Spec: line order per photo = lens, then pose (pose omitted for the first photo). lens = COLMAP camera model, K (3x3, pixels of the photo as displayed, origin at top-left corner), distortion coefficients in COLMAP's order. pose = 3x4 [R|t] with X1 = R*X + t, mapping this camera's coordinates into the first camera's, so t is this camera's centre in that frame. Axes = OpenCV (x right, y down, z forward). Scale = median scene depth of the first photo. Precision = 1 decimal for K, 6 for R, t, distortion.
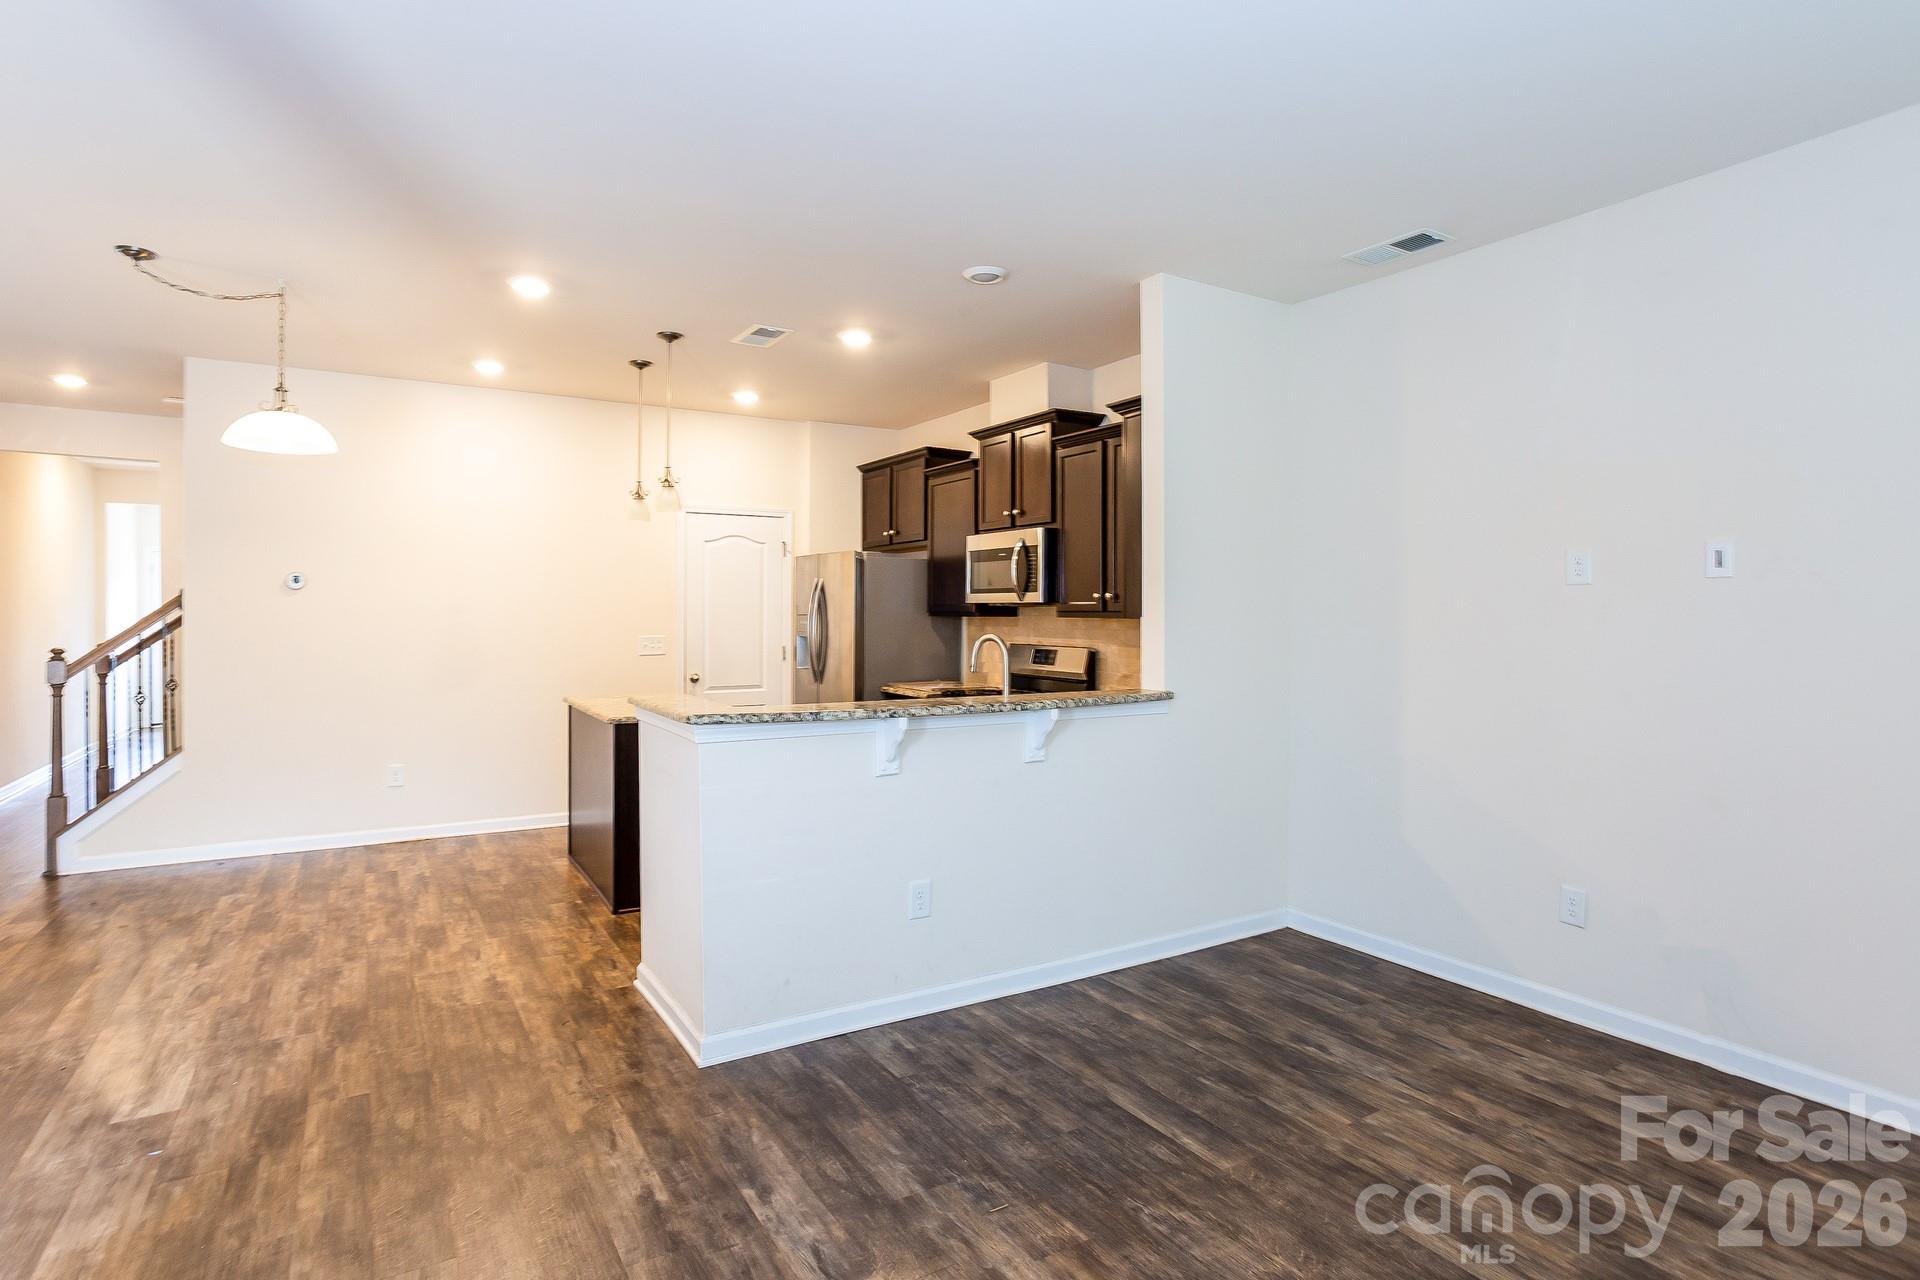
lens RADIAL K [[1008.7, 0, 930.9], [0, 1008.7, 612.2], [0, 0, 1]] dist [-0.048008, 0.020109]
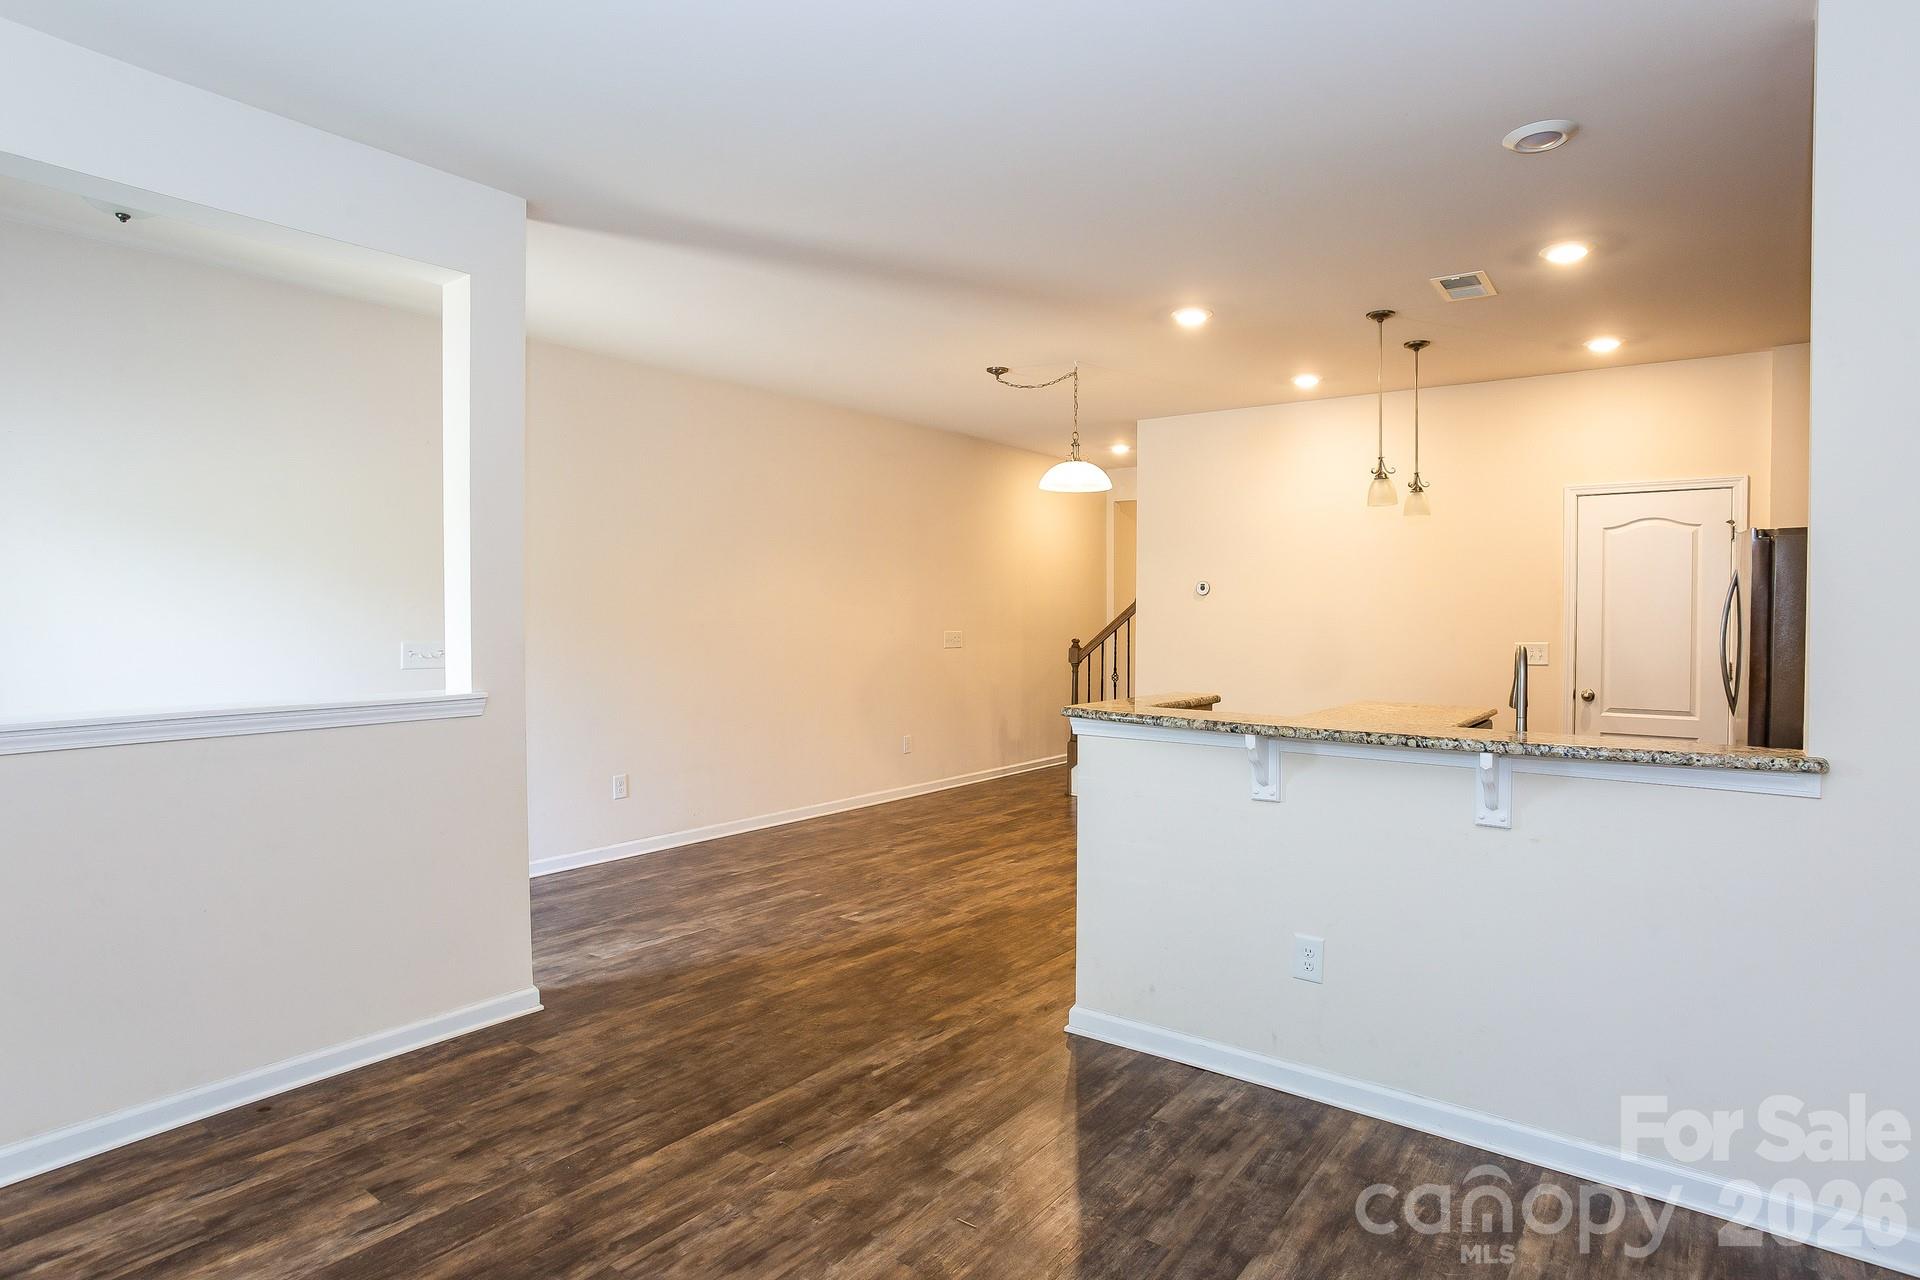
lens RADIAL K [[1008.7, 0, 940.0], [0, 1008.7, 630.4], [0, 0, 1]] dist [-0.048008, 0.020109]
pose [[0.365960, 0.015050, -0.930509, 0.744753], [-0.003593, 0.999885, 0.014759, 0.003158], [0.930624, -0.002058, 0.365972, 0.481527]]
